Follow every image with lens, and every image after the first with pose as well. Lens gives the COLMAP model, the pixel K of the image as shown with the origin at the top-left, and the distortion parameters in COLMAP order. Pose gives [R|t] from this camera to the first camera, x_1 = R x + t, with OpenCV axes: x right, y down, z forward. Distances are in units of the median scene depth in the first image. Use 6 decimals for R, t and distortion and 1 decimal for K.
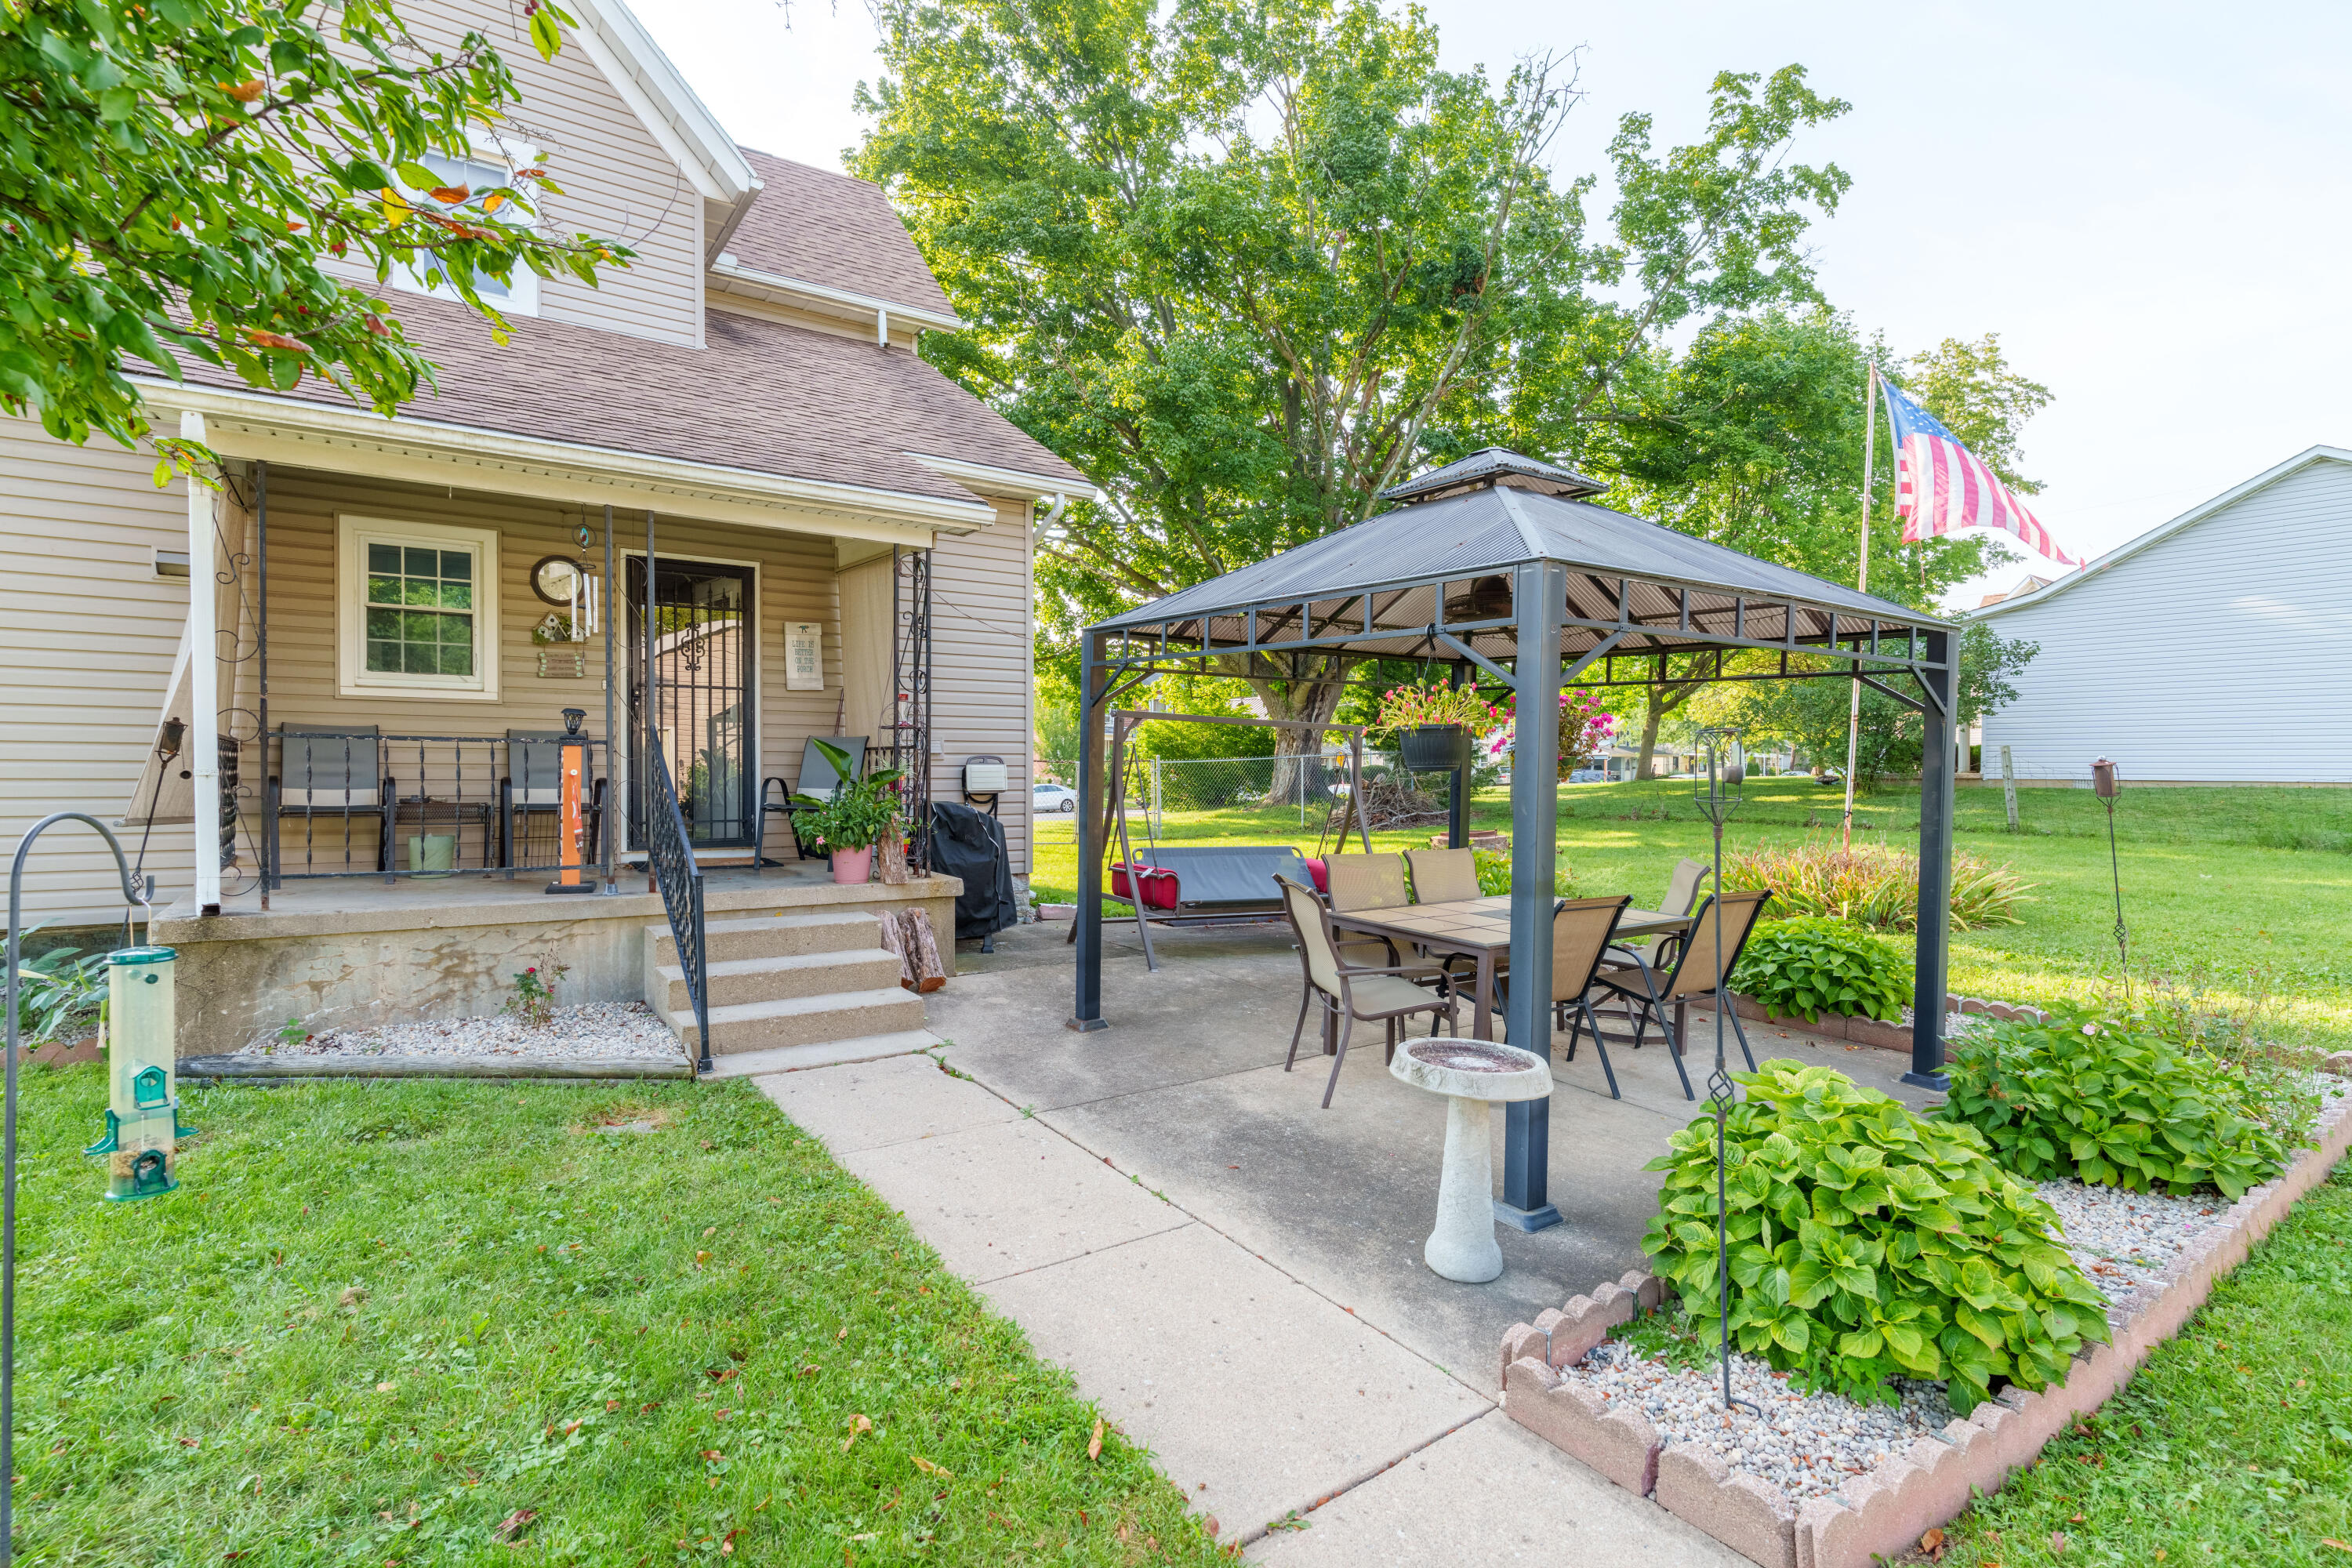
lens RADIAL K [[1137.2, 0, 1183.1], [0, 1137.2, 784.5], [0, 0, 1]] dist [0.001479, -0.000245]
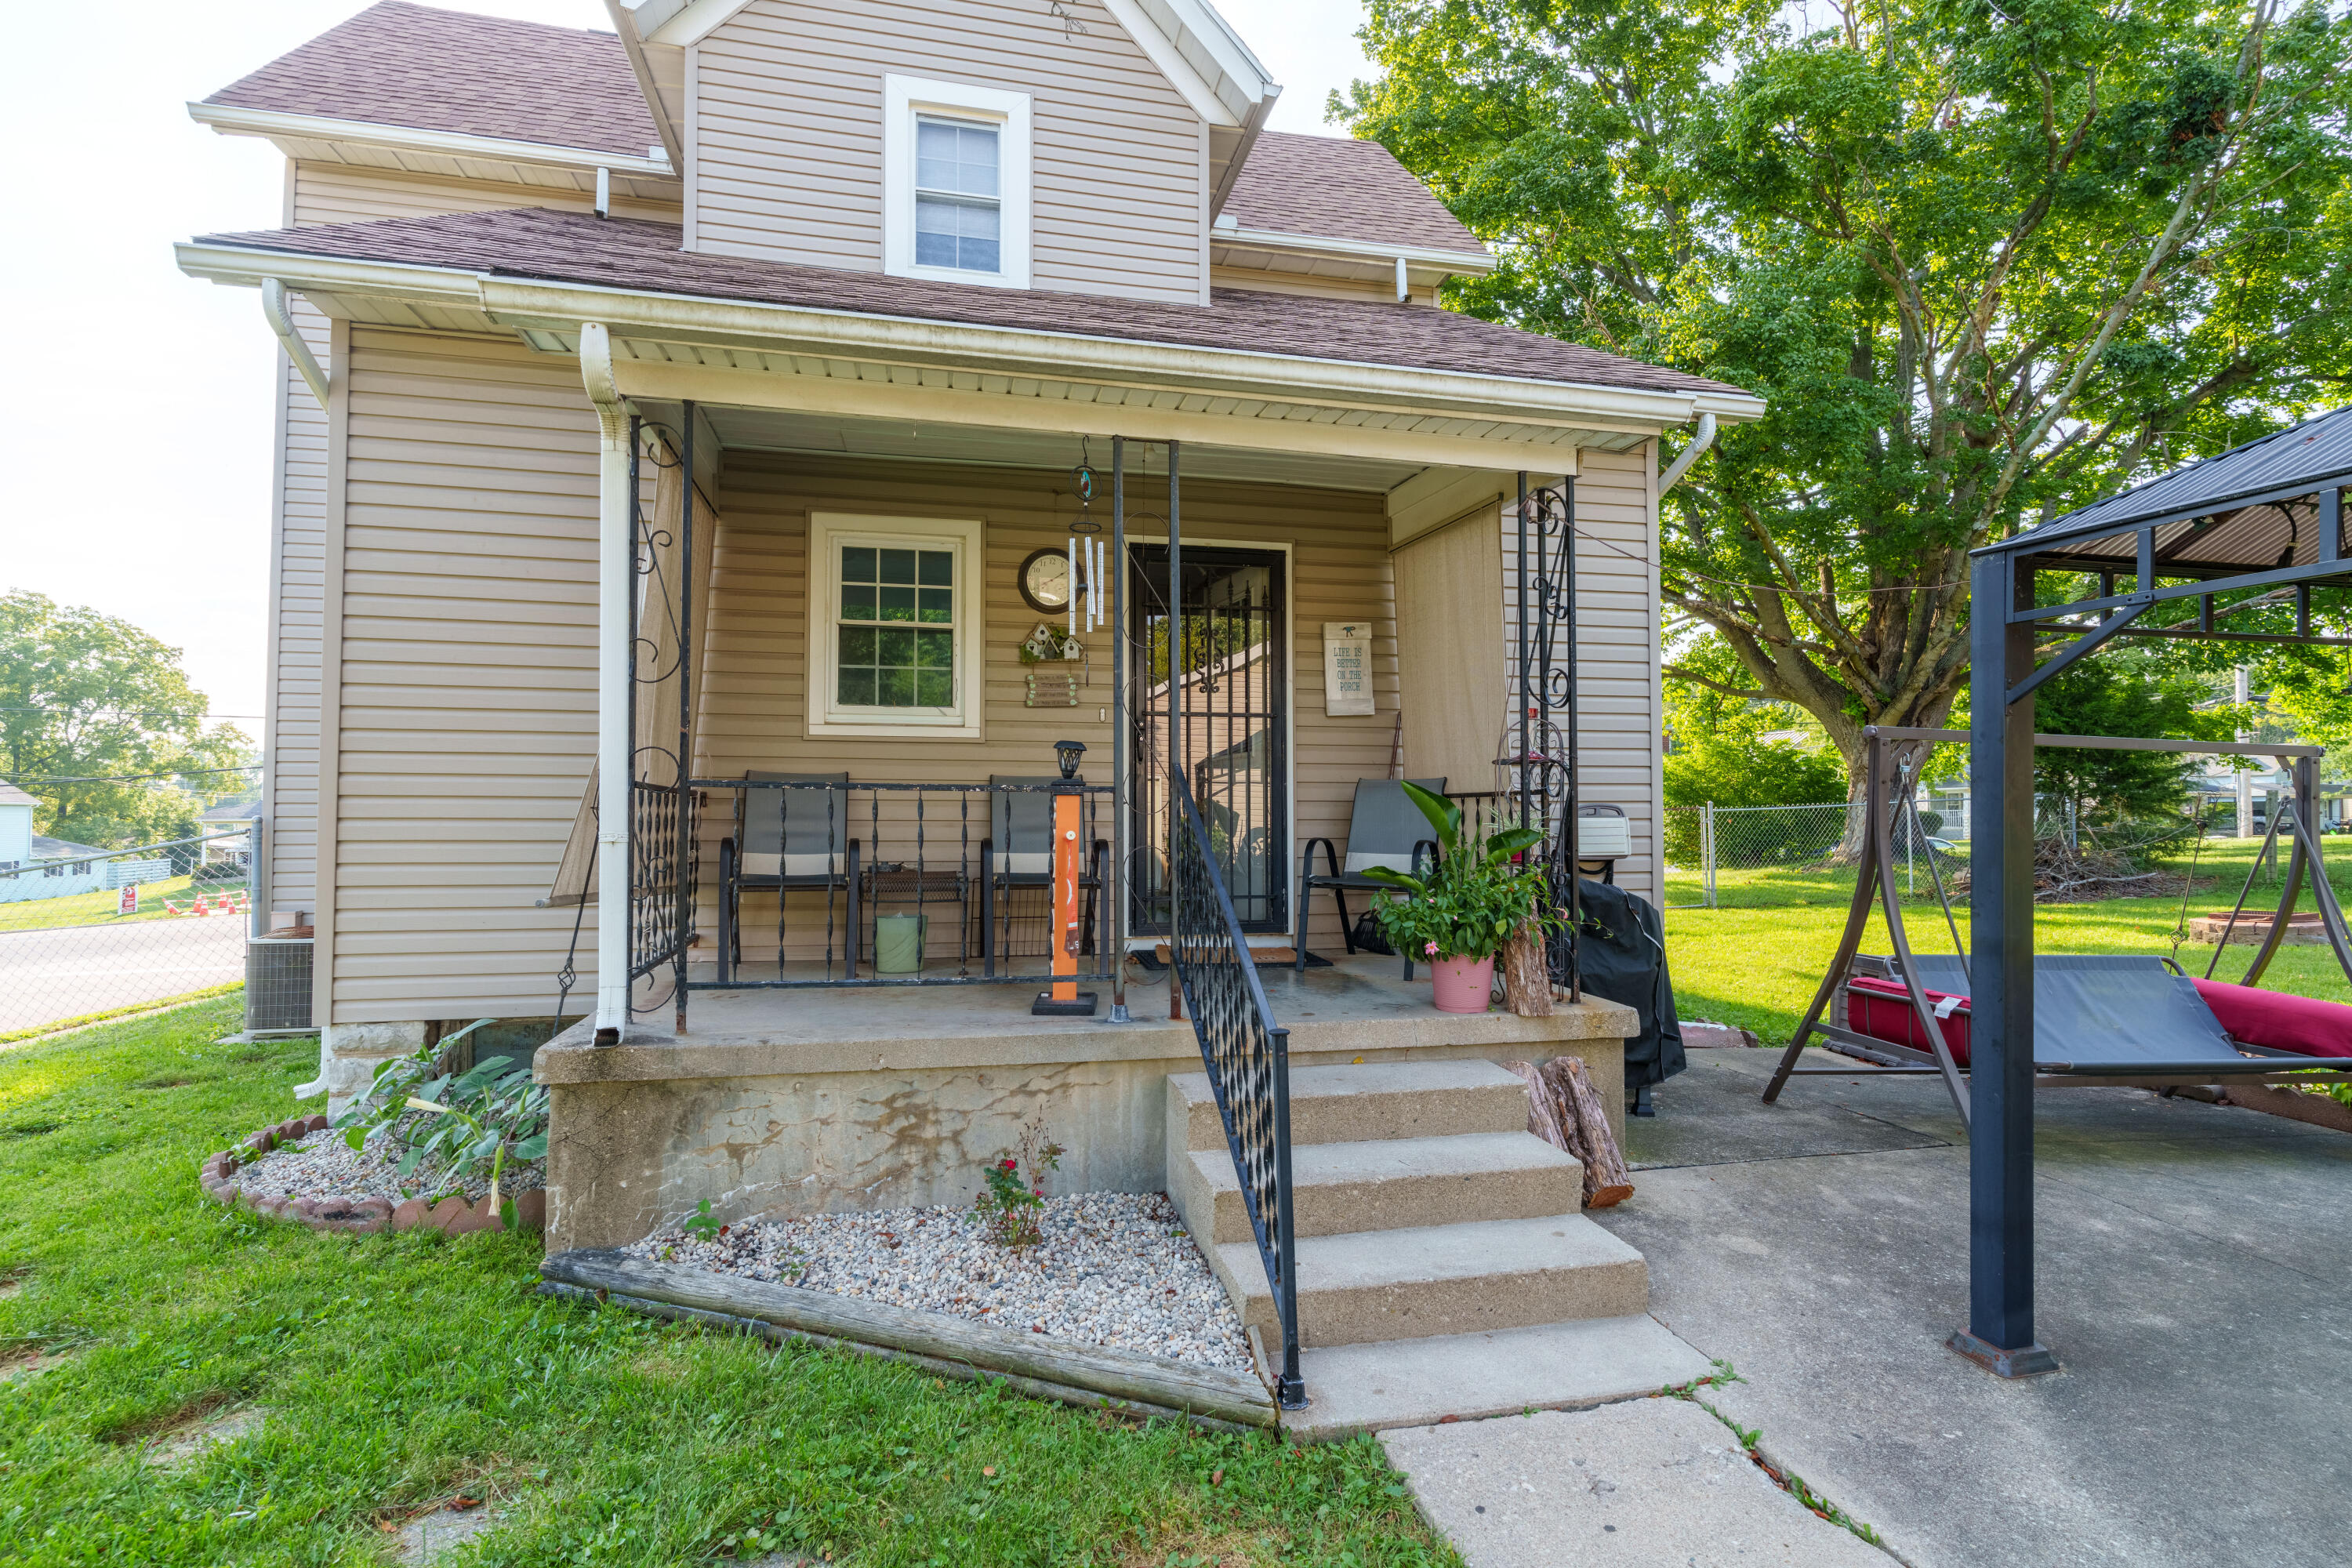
lens RADIAL K [[1137.2, 0, 1177.9], [0, 1137.2, 789.1], [0, 0, 1]] dist [0.001479, -0.000245]
pose [[0.926528, -0.012506, -0.376018, -0.197409], [-0.001698, 0.999298, -0.037421, -0.011090], [0.376222, 0.035311, 0.925857, 0.353717]]
